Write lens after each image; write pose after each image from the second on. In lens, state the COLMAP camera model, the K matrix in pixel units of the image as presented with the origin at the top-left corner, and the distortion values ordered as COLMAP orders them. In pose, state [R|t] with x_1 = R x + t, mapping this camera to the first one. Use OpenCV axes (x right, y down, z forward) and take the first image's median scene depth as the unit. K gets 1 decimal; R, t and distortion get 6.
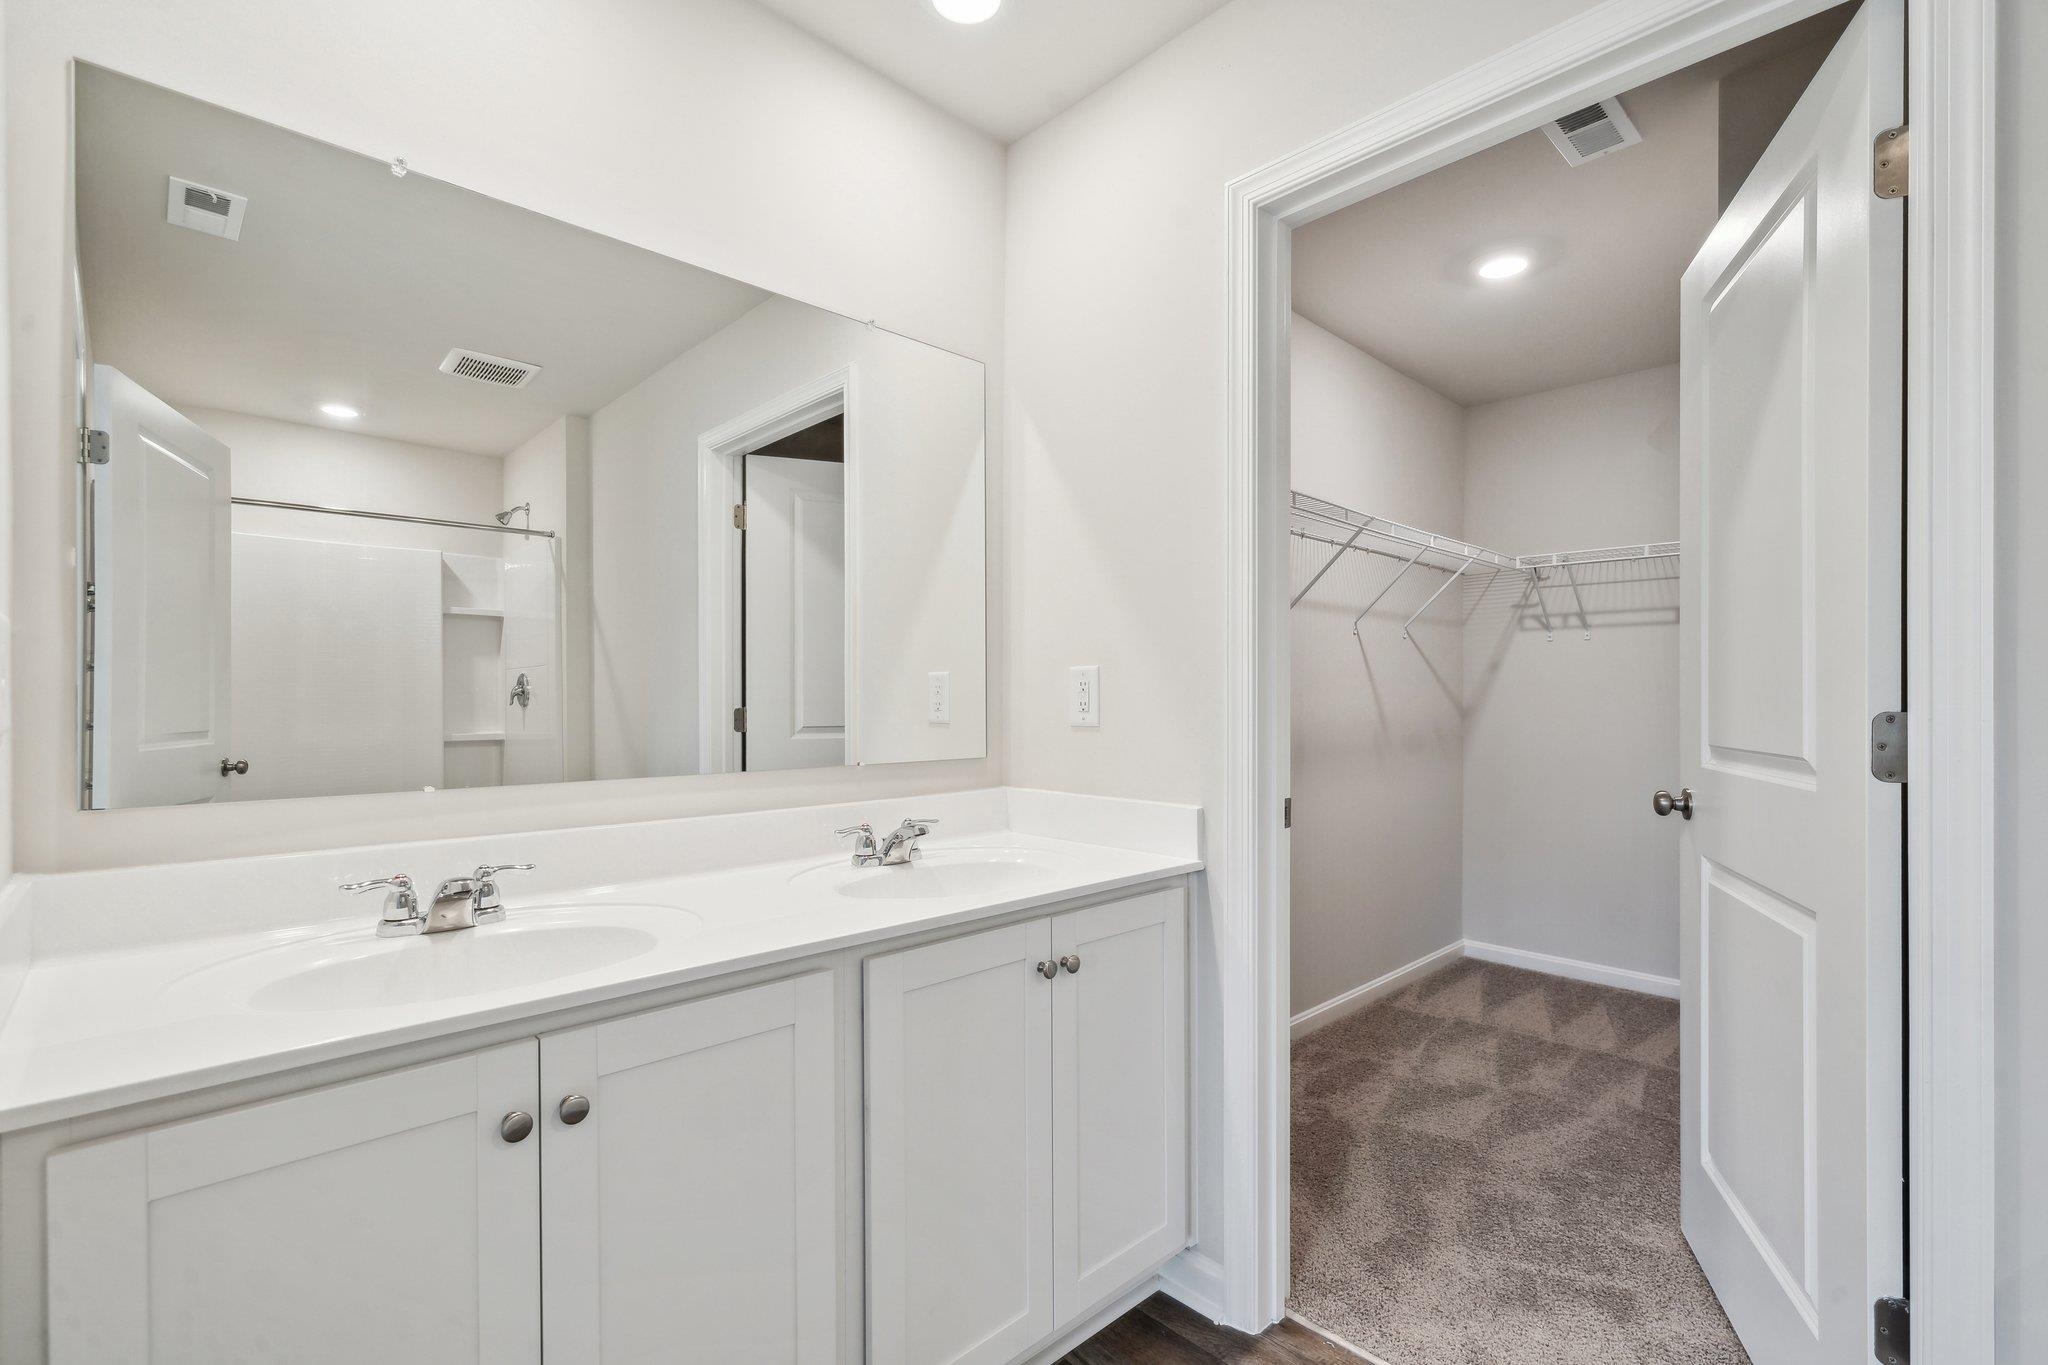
lens RADIAL K [[918.6, 0, 1024.0], [0, 918.6, 682.5], [0, 0, 1]] dist [-0.000733, 0.000048]
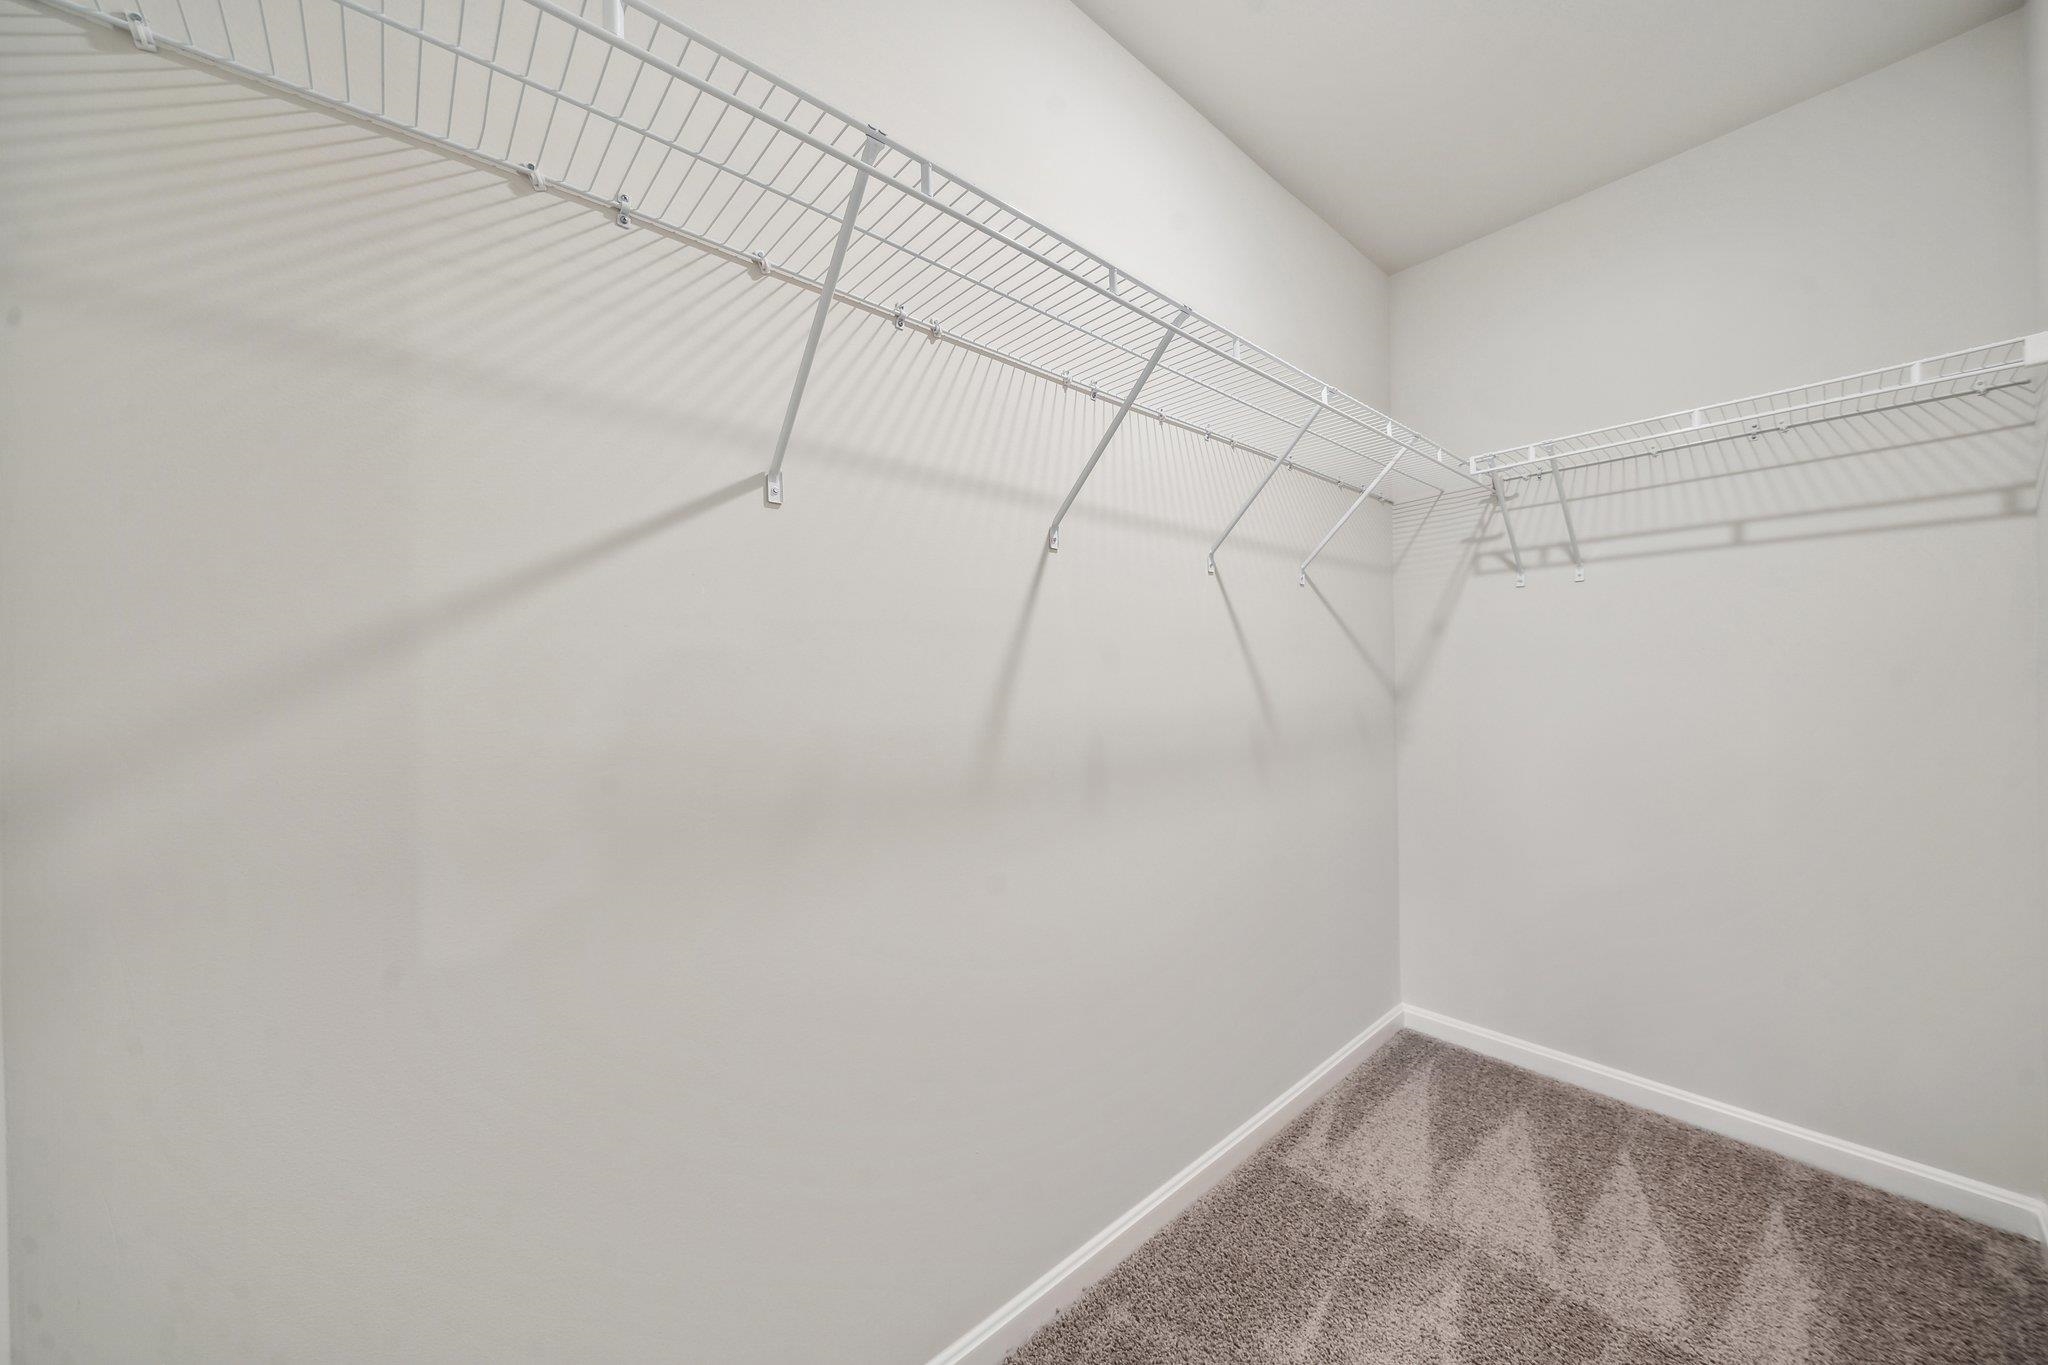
lens RADIAL K [[724.8, 0, 1022.1], [0, 724.8, 677.9], [0, 0, 1]] dist [-0.001072, -0.000202]
pose [[0.998911, -0.023074, -0.040550, 0.224064], [0.023426, 0.999692, 0.008218, 0.009927], [0.040348, -0.009159, 0.999144, 0.450292]]
